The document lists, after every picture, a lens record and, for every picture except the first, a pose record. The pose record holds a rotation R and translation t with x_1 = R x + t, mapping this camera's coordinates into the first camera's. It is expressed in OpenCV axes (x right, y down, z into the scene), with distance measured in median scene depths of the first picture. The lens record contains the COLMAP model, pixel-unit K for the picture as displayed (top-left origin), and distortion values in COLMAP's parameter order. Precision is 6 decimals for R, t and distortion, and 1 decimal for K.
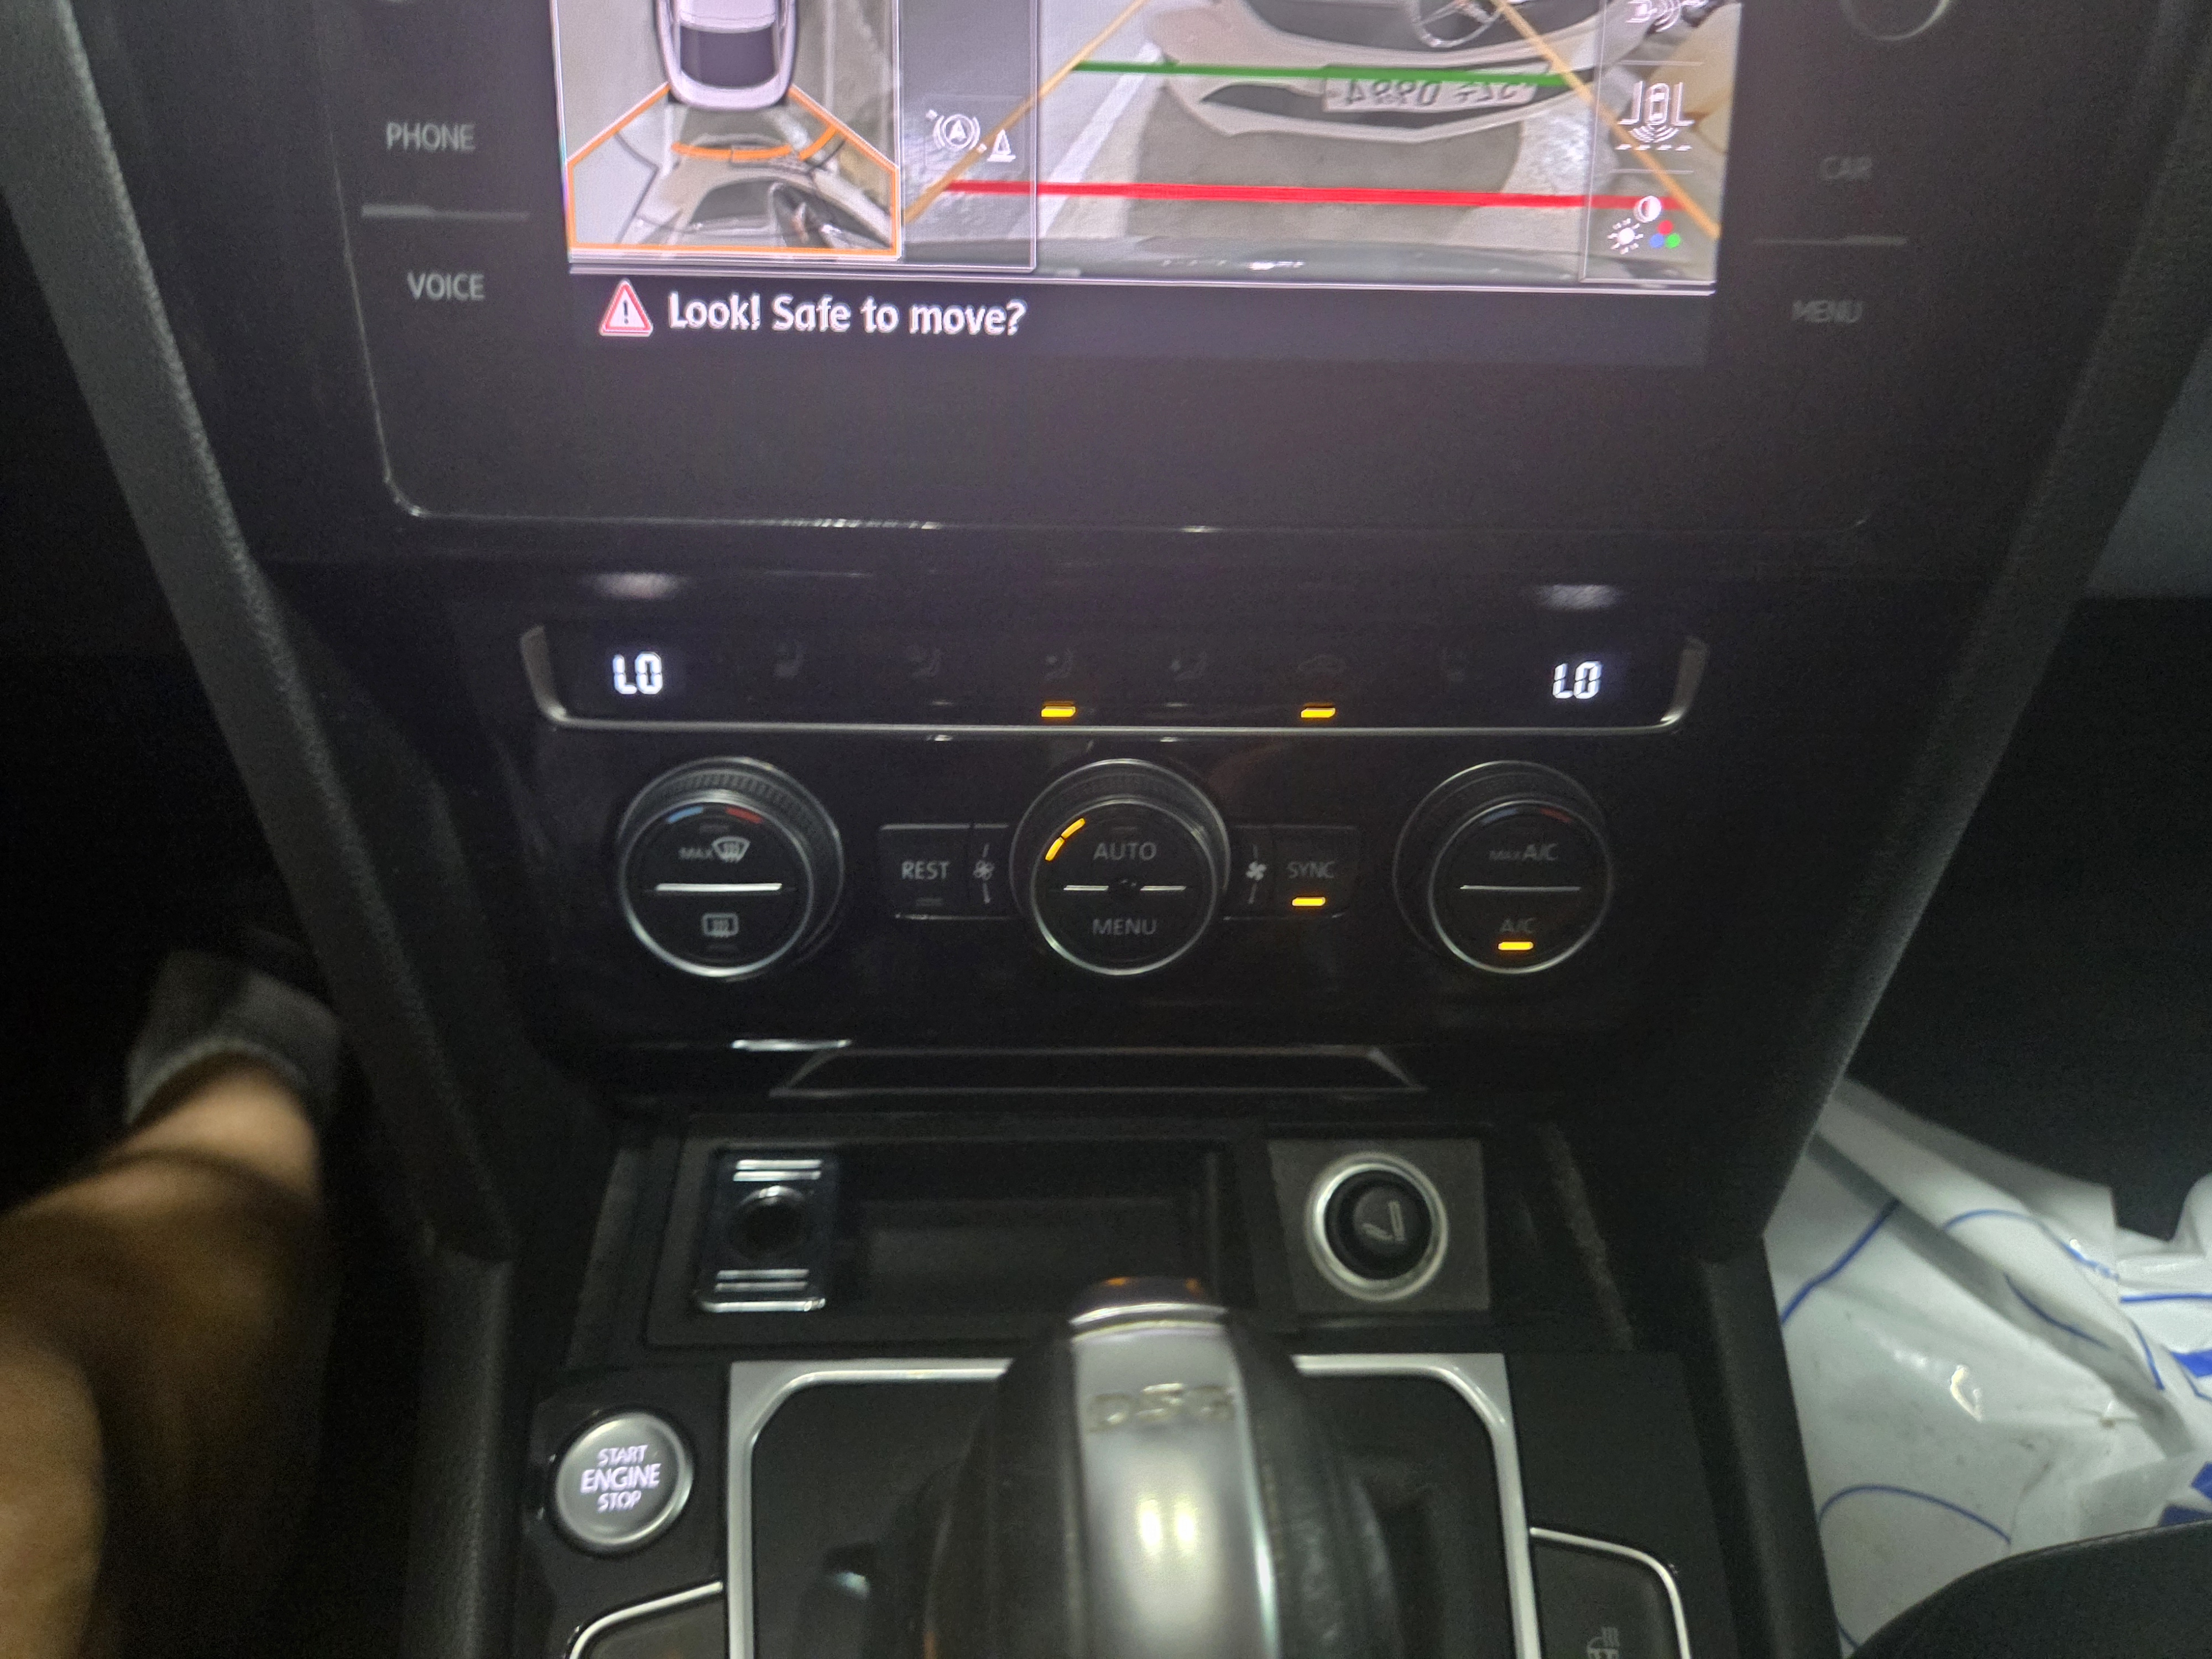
lens RADIAL K [[1500.2, 0, 1087.1], [0, 1500.2, 821.9], [0, 0, 1]] dist [0.040745, -0.046681]
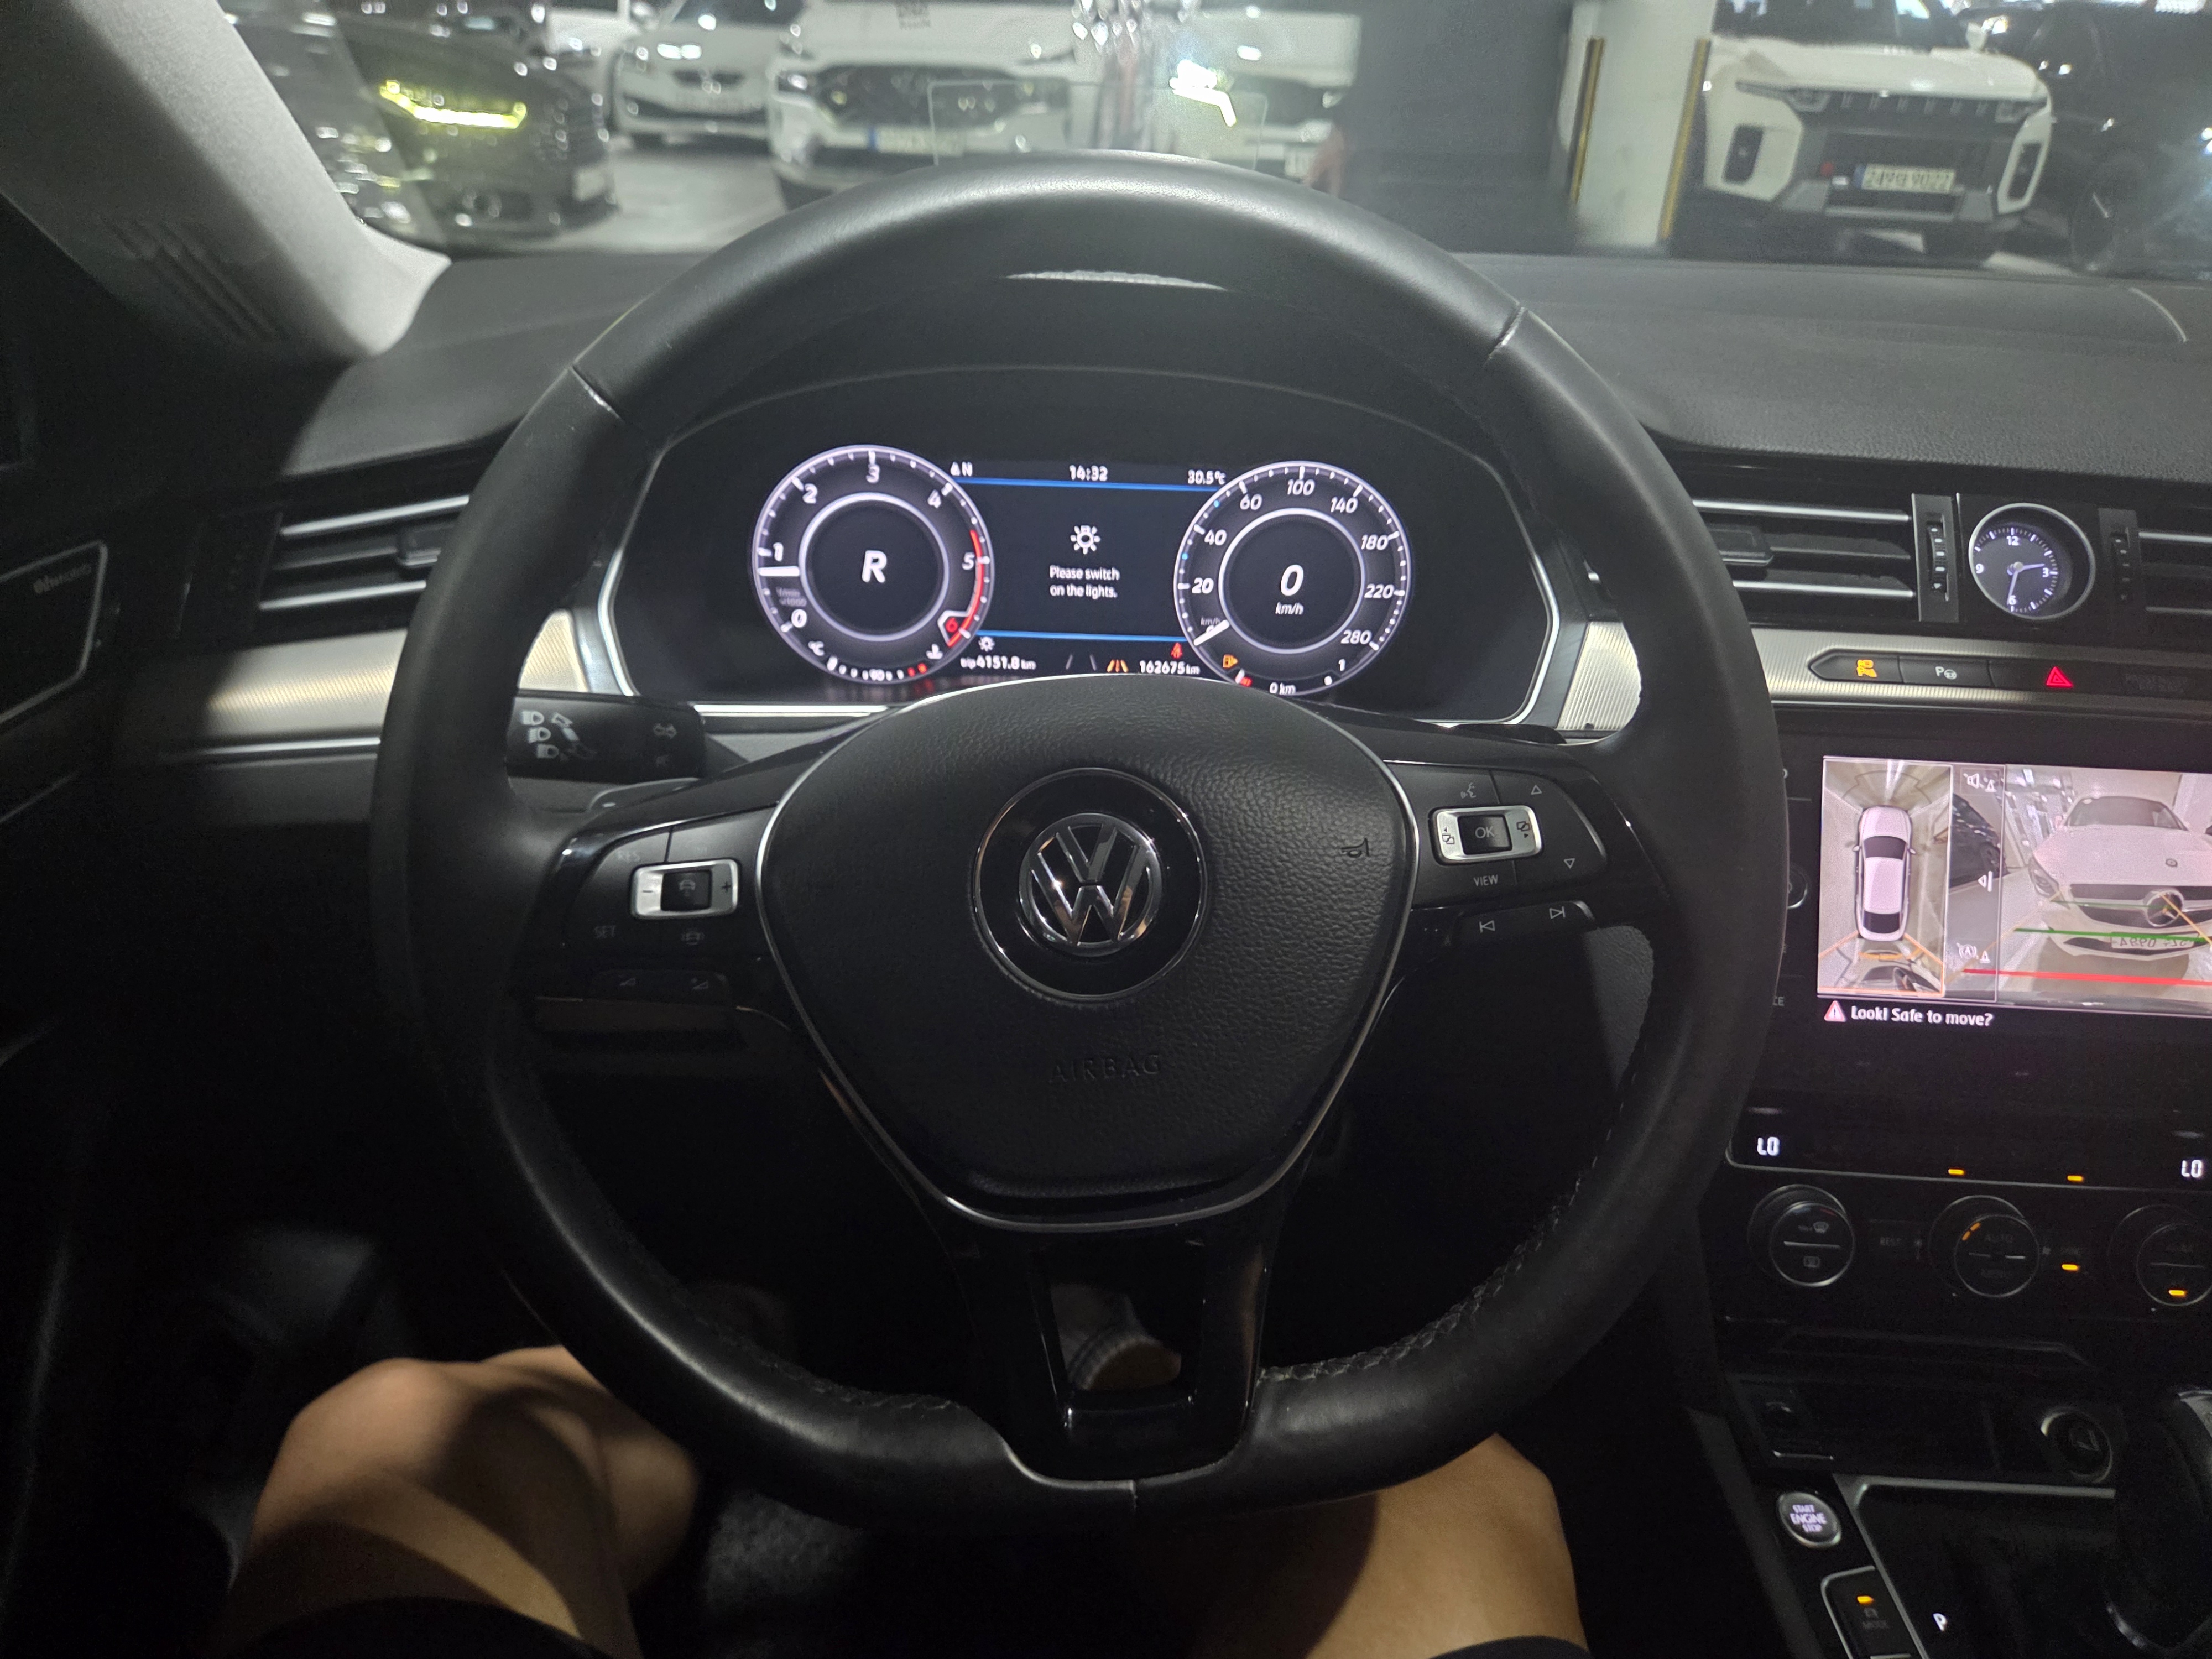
lens RADIAL K [[1500.2, 0, 1075.9], [0, 1500.2, 838.1], [0, 0, 1]] dist [0.040745, -0.046681]
pose [[0.997252, 0.037429, -0.063930, -1.213760], [-0.051217, 0.971852, -0.229957, 0.028810], [0.053524, 0.232599, 0.971099, -1.385518]]
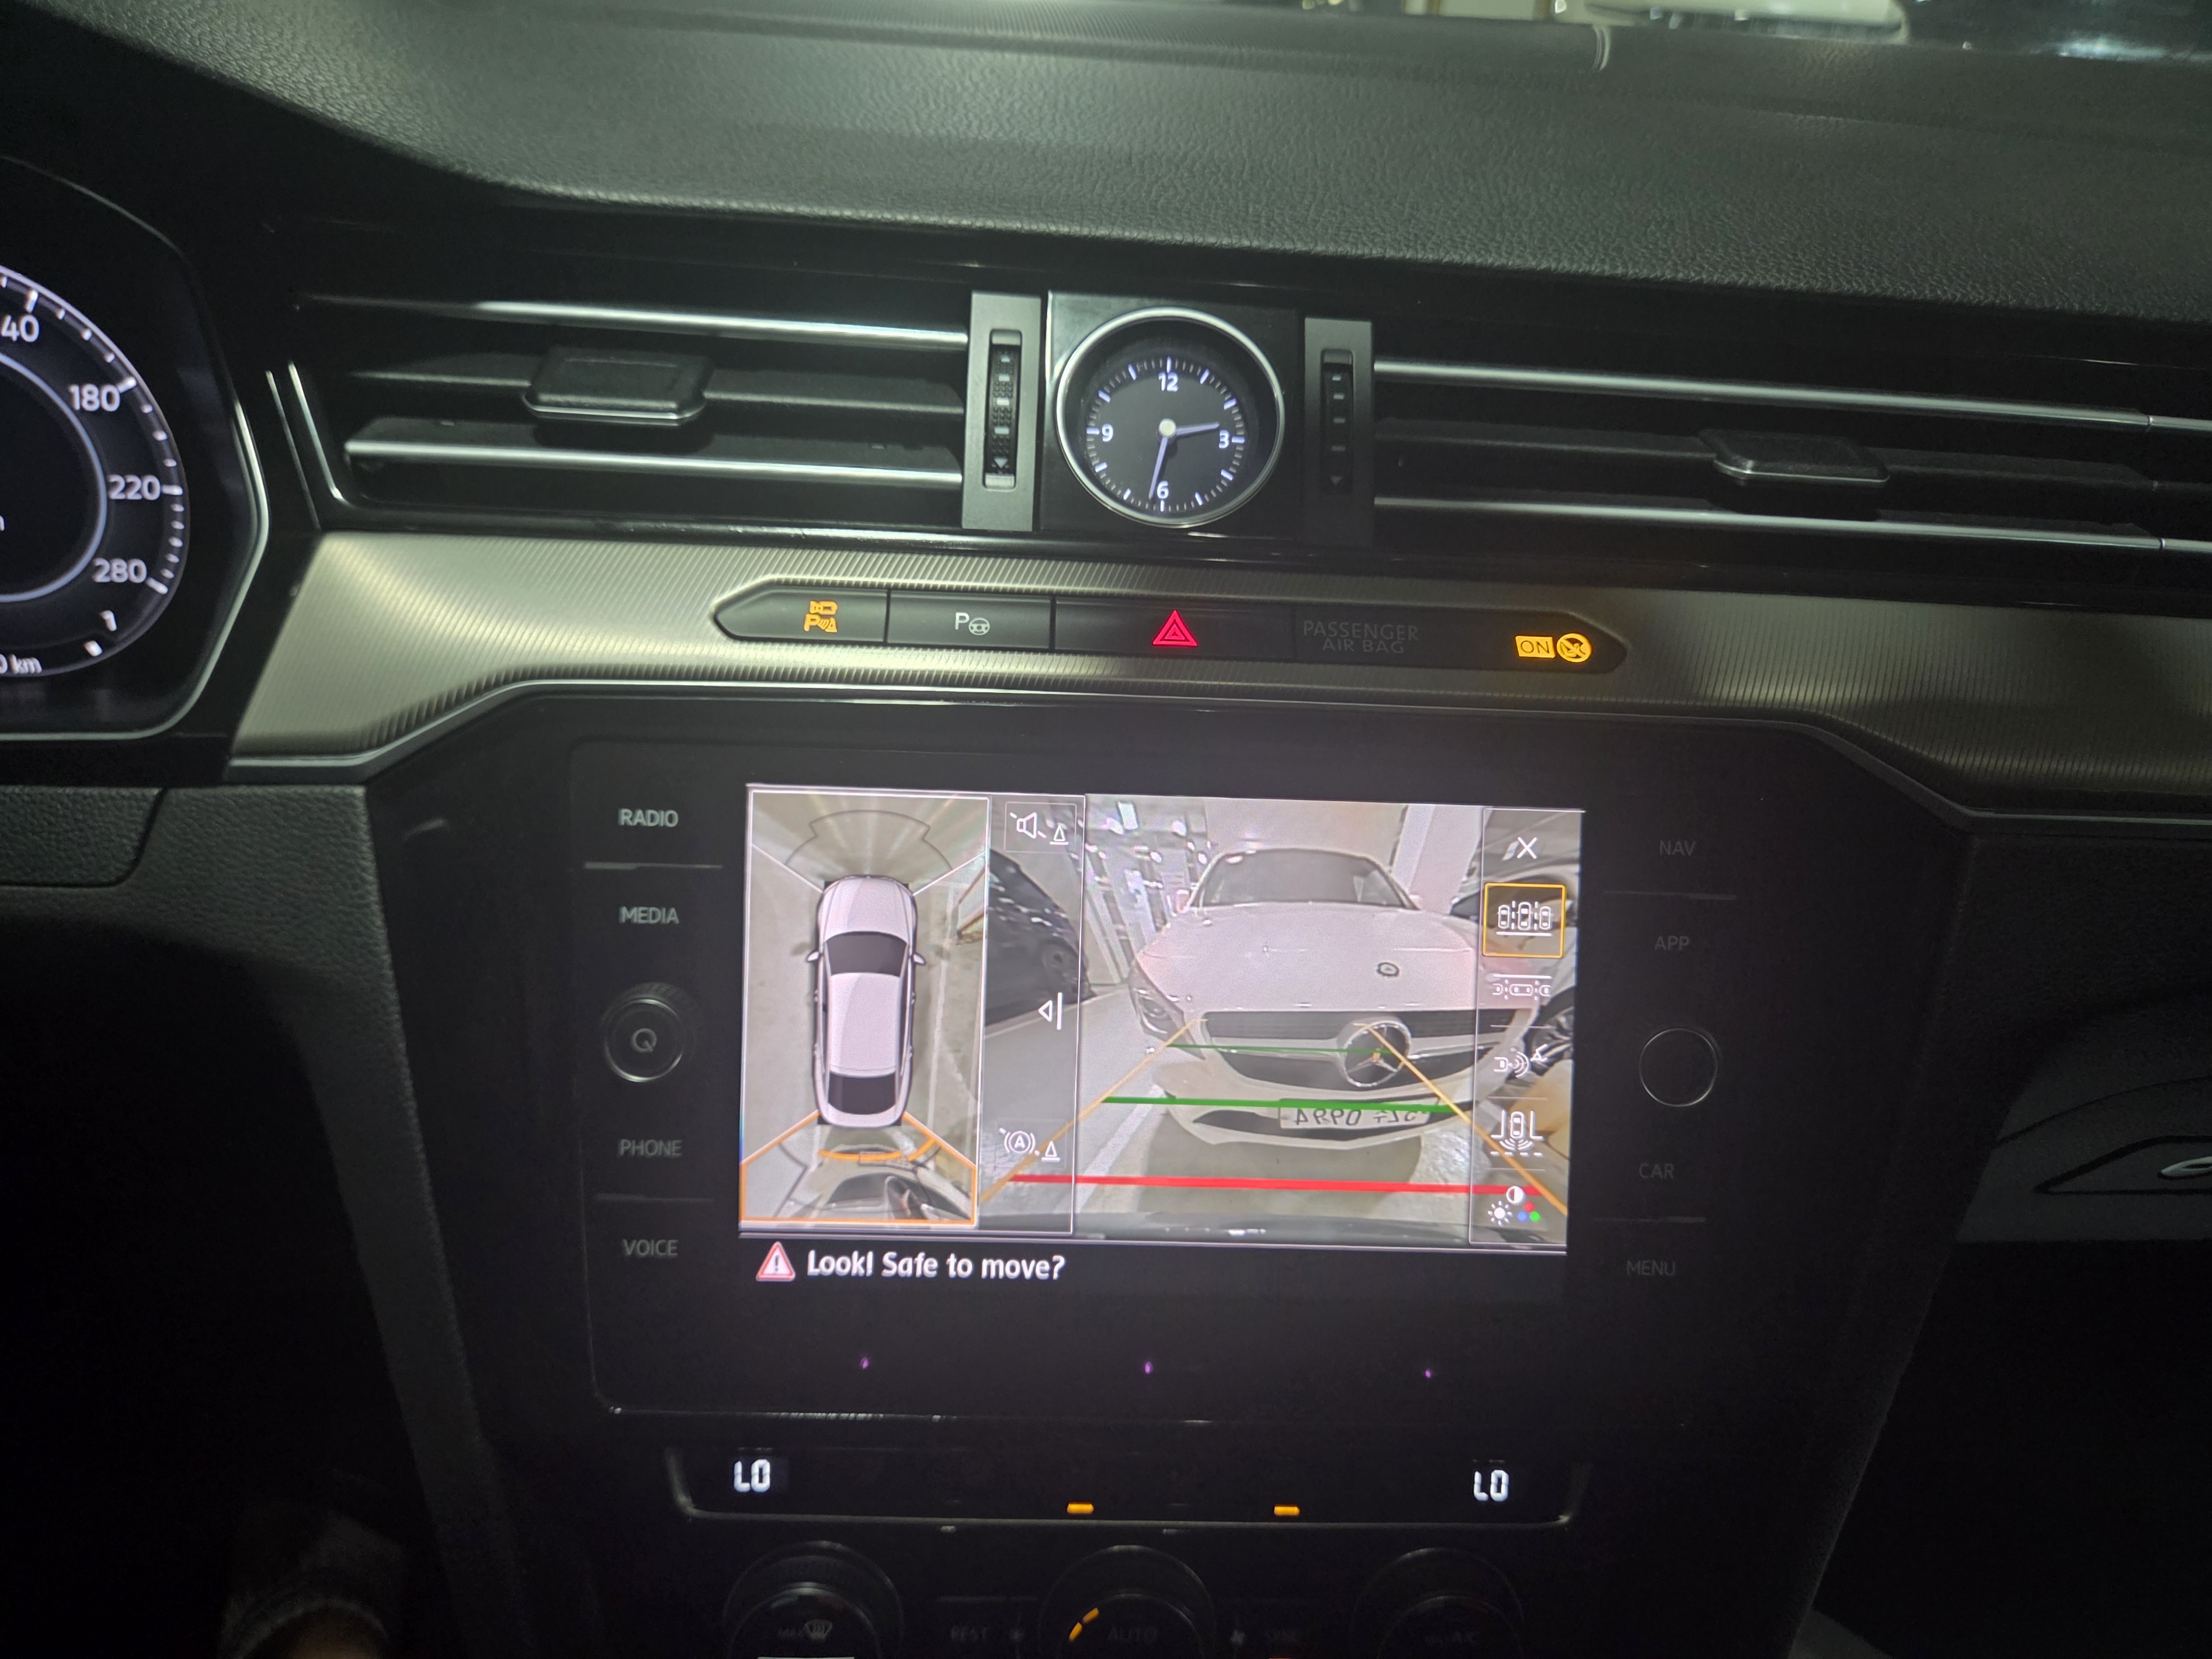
lens RADIAL K [[1500.2, 0, 1073.0], [0, 1500.2, 861.6], [0, 0, 1]] dist [0.040745, -0.046681]
pose [[0.999821, 0.016814, -0.008702, -0.023637], [-0.018164, 0.981526, -0.190465, -0.370050], [0.005339, 0.190589, 0.981655, -0.355497]]
